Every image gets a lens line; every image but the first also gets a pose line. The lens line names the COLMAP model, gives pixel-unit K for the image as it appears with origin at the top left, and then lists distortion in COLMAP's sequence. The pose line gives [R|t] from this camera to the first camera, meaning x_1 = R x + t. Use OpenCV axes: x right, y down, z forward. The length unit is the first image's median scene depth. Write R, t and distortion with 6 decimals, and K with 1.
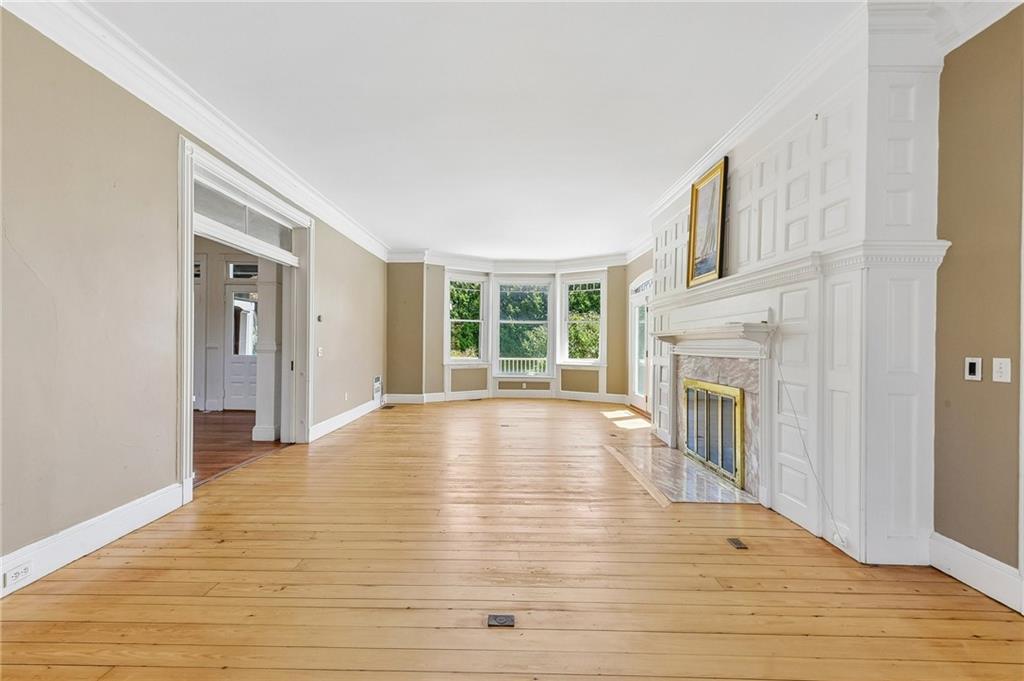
lens RADIAL K [[418.5, 0, 503.2], [0, 418.5, 344.1], [0, 0, 1]] dist [0.007612, 0.000213]
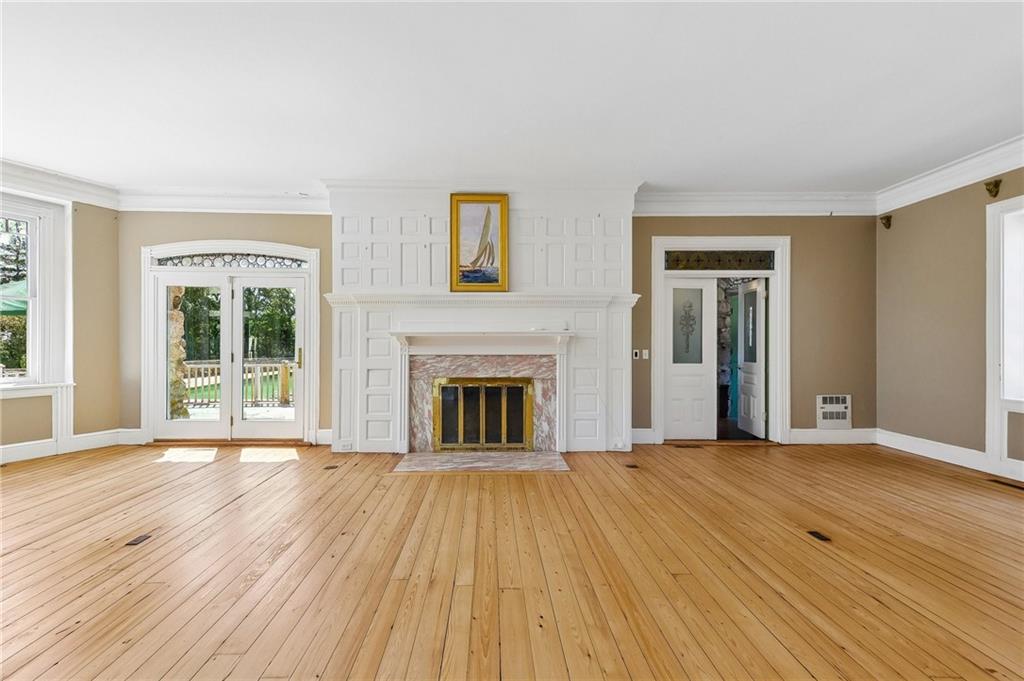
lens RADIAL K [[418.5, 0, 487.9], [0, 418.5, 347.0], [0, 0, 1]] dist [0.007612, 0.000213]
pose [[-0.036000, -0.011562, 0.999285, -0.810488], [-0.000849, 0.999933, 0.011539, -0.007241], [-0.999351, -0.000433, -0.036008, 1.243372]]
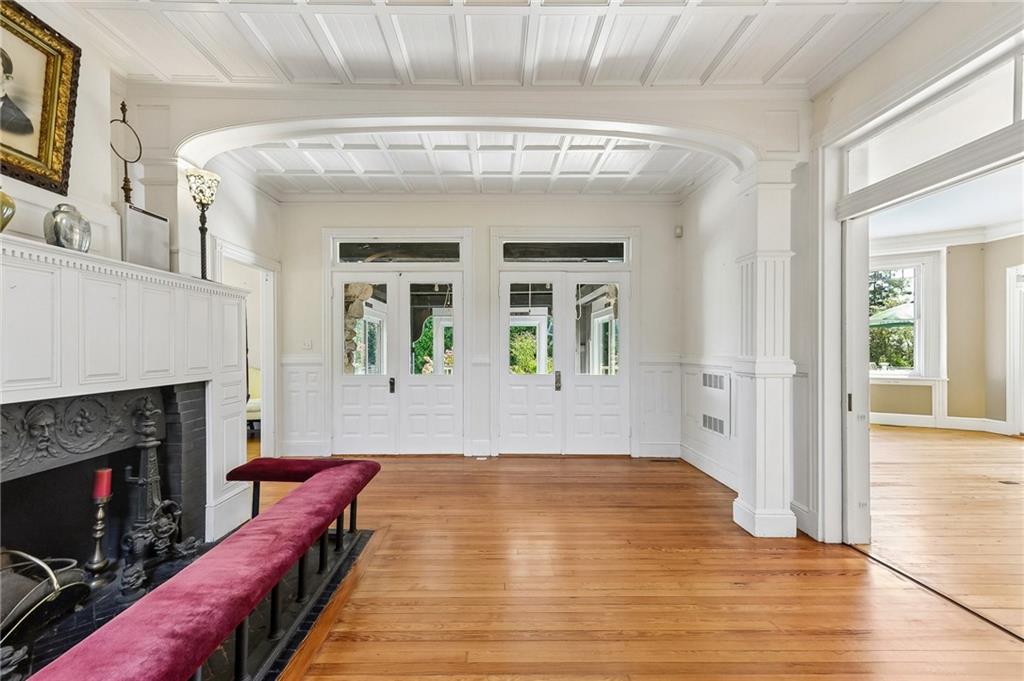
lens RADIAL K [[418.5, 0, 504.6], [0, 418.5, 344.5], [0, 0, 1]] dist [0.007612, 0.000213]
pose [[0.999770, -0.010298, 0.018835, -1.412484], [0.010378, 0.999938, -0.004127, -0.038639], [-0.018791, 0.004322, 0.999814, 0.684618]]
